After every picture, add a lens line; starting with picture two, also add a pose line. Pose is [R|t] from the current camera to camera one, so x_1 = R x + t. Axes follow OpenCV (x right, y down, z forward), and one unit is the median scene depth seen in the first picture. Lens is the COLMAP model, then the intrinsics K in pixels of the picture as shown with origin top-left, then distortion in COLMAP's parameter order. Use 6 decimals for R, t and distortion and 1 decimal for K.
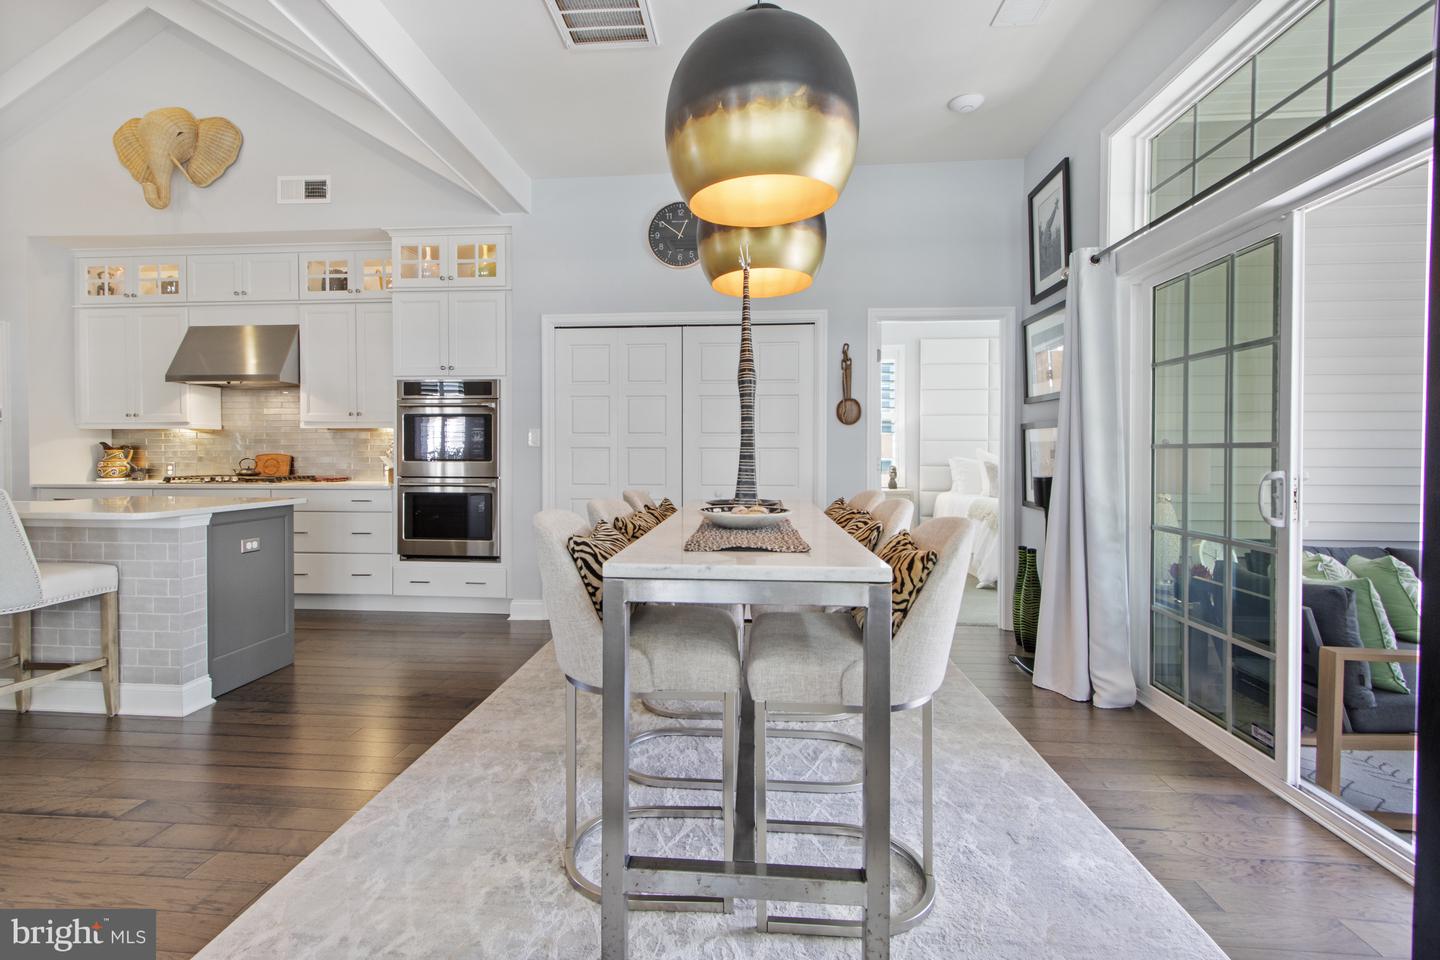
lens RADIAL K [[678.1, 0, 705.3], [0, 678.1, 464.3], [0, 0, 1]] dist [0.009551, -0.003321]
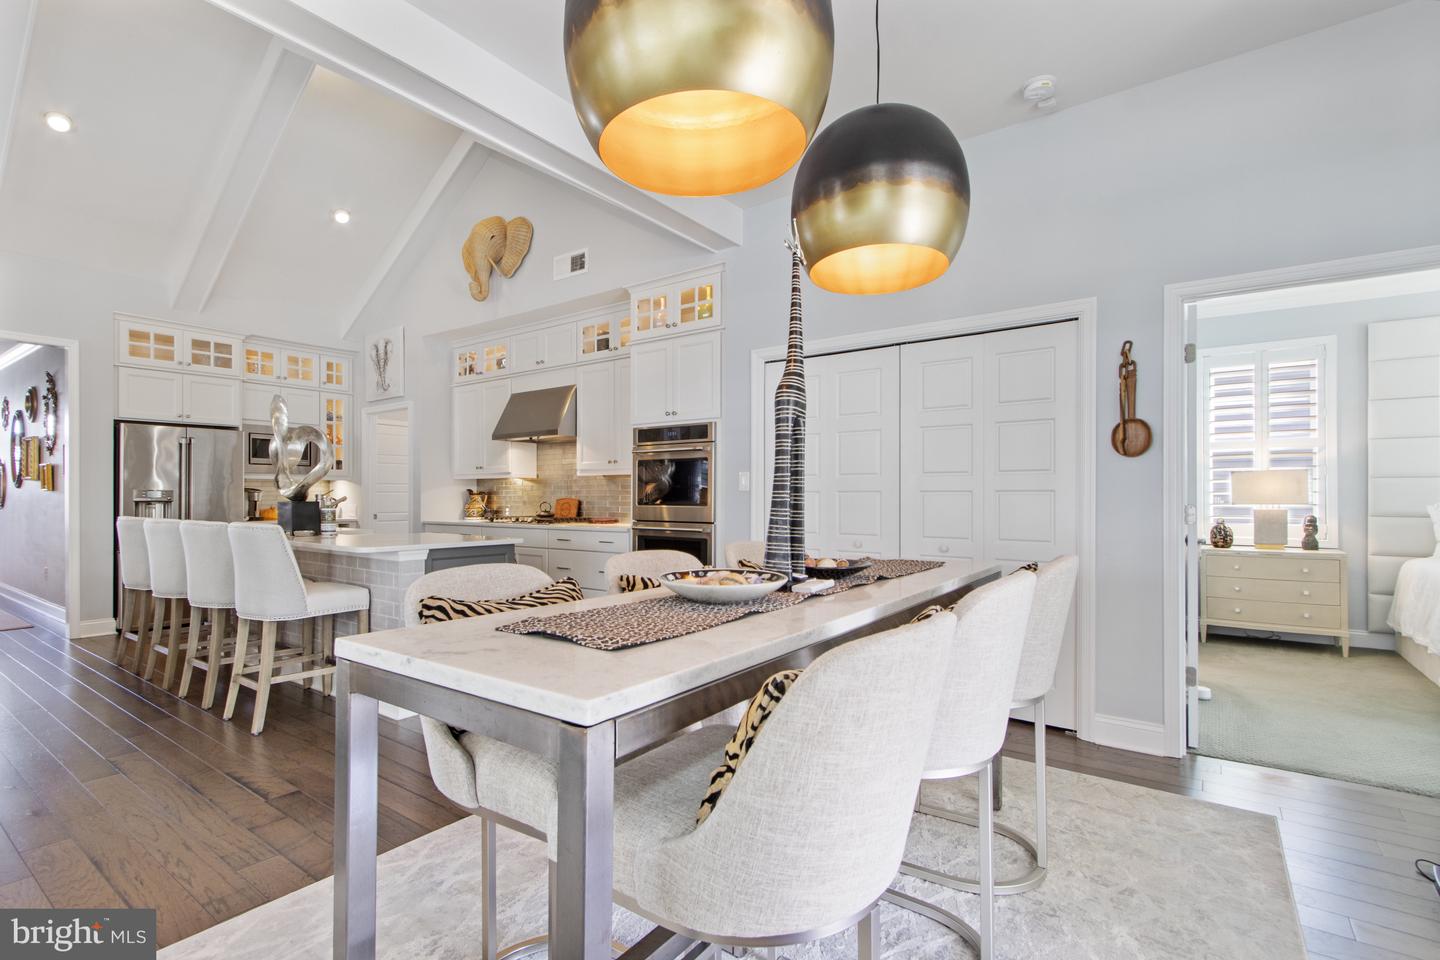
lens RADIAL K [[678.1, 0, 706.8], [0, 678.1, 496.7], [0, 0, 1]] dist [0.009551, -0.003321]
pose [[0.850552, -0.001040, -0.525890, 0.196690], [-0.007754, 0.999865, -0.014519, -0.003640], [0.525834, 0.016427, 0.850429, 0.168371]]
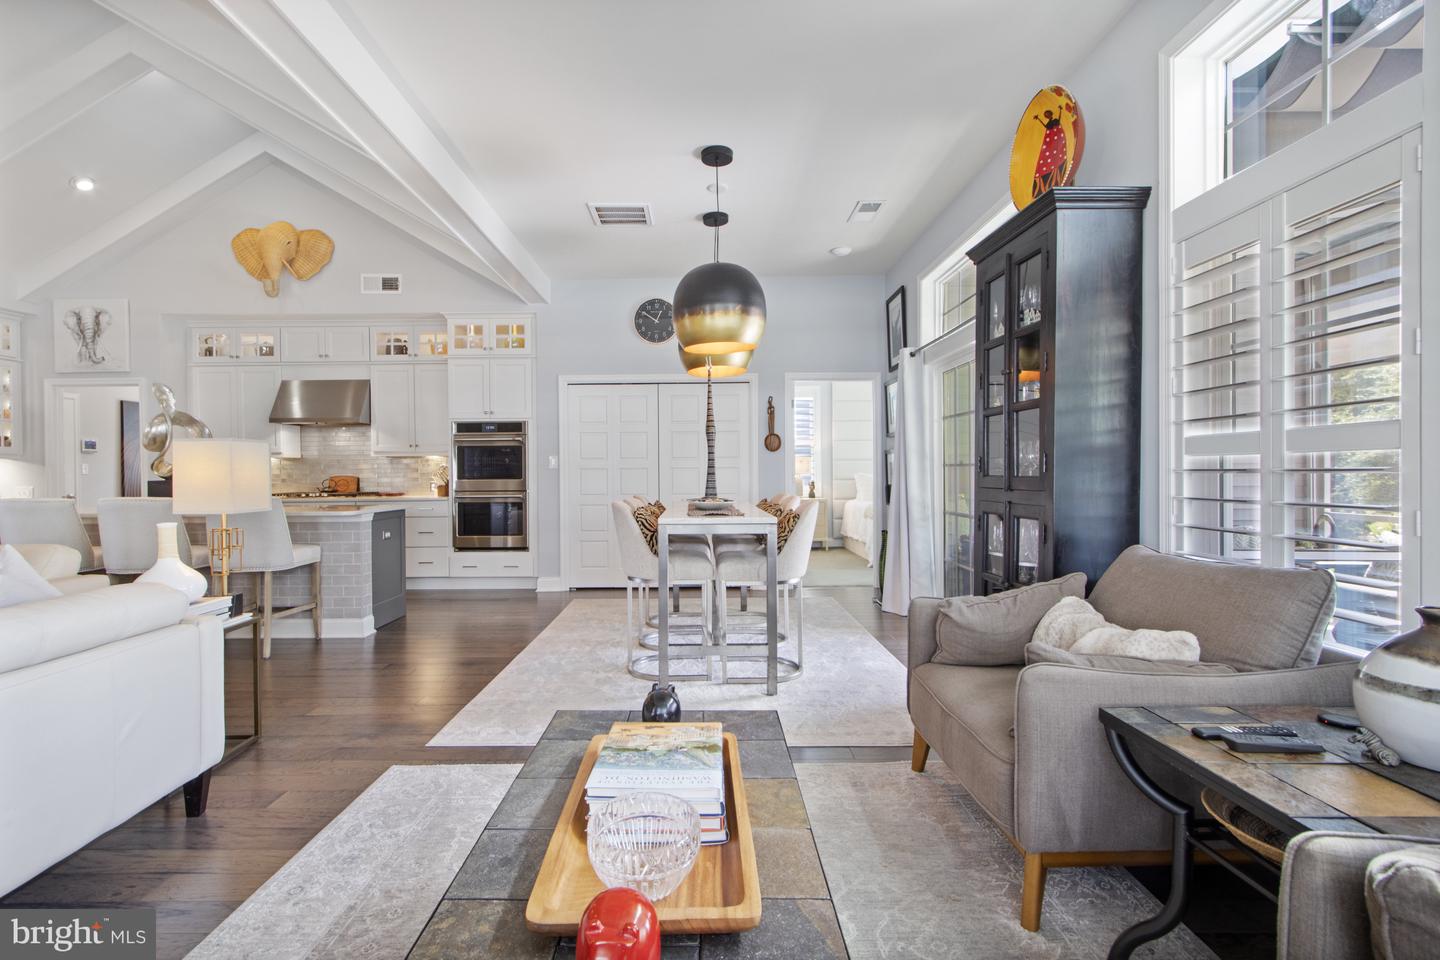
lens RADIAL K [[678.1, 0, 710.6], [0, 678.1, 477.5], [0, 0, 1]] dist [0.009551, -0.003321]
pose [[0.995626, -0.011140, 0.092764, -0.057942], [0.011878, 0.999902, -0.007404, 0.006879], [-0.092673, 0.008473, 0.995661, -0.431704]]
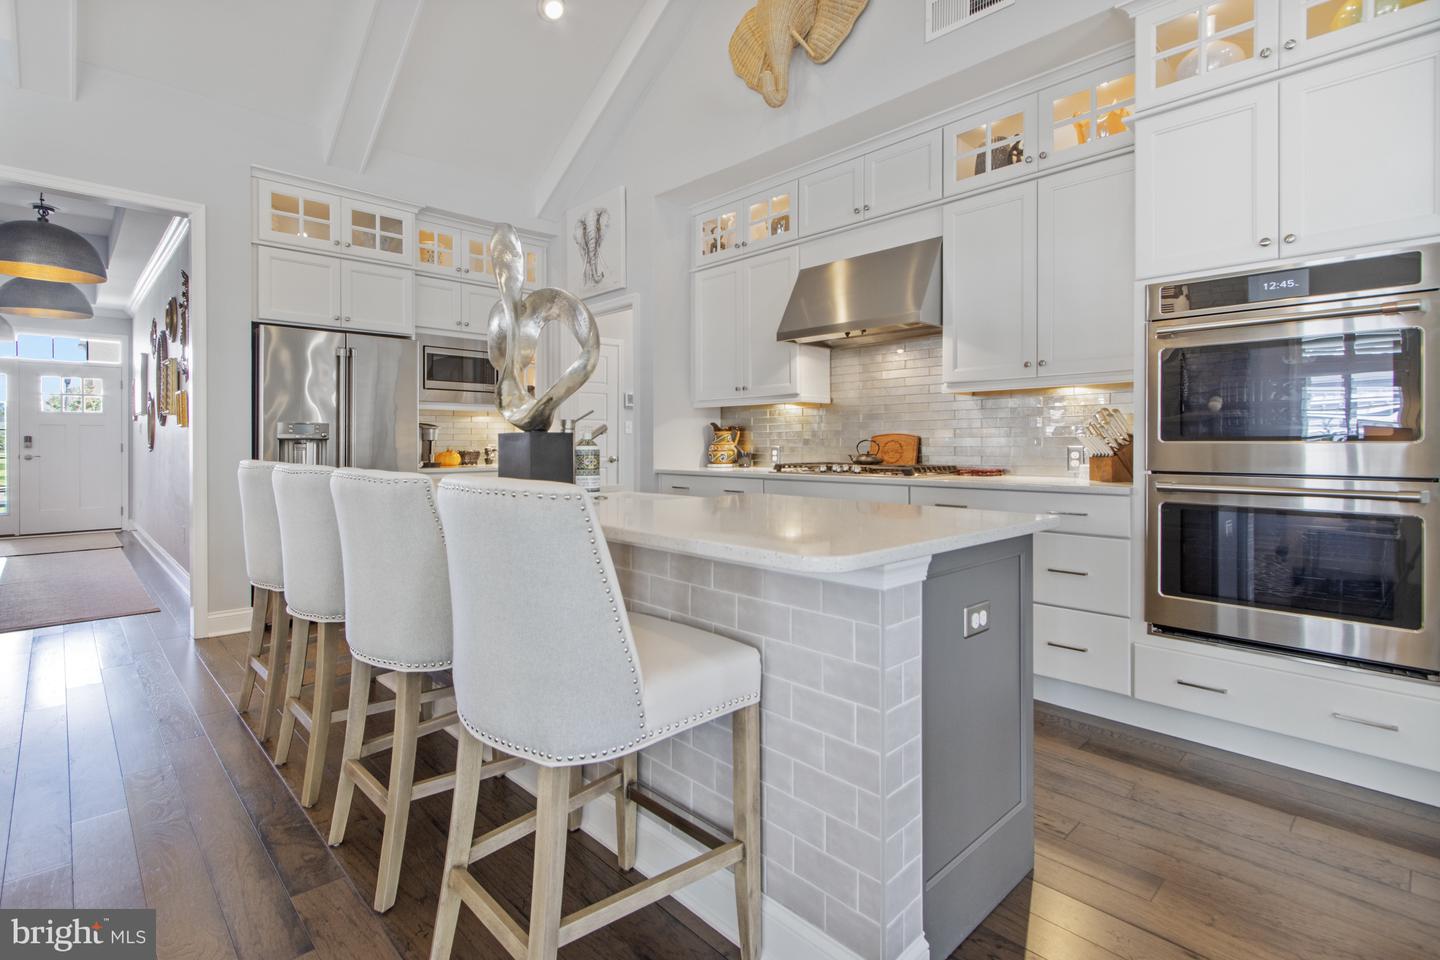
lens RADIAL K [[678.1, 0, 692.8], [0, 678.1, 445.7], [0, 0, 1]] dist [0.009551, -0.003321]
pose [[0.740185, -0.000205, -0.672404, -0.362258], [-0.008526, 0.999917, -0.009690, 0.006422], [0.672350, 0.012905, 0.740121, 0.385034]]
